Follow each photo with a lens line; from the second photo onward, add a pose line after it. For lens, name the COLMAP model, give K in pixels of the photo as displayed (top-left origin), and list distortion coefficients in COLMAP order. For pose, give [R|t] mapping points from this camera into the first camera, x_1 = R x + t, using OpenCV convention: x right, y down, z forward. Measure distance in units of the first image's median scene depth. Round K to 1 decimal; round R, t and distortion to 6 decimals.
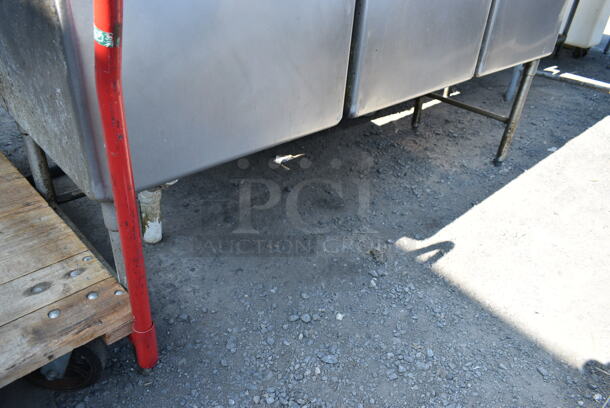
lens RADIAL K [[462.3, 0, 303.2], [0, 462.3, 201.0], [0, 0, 1]] dist [-0.023001, 0.012067]
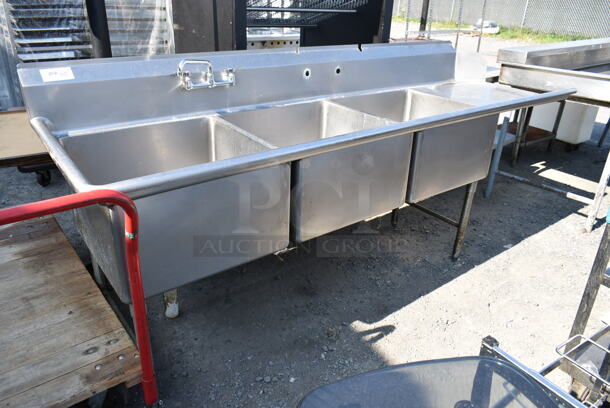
lens RADIAL K [[462.3, 0, 306.2], [0, 462.3, 200.8], [0, 0, 1]] dist [-0.023001, 0.012067]
pose [[0.994198, 0.017634, -0.106107, 0.229098], [-0.030658, 0.992008, -0.122393, -0.105248], [0.103101, 0.124936, 0.986793, -0.394841]]
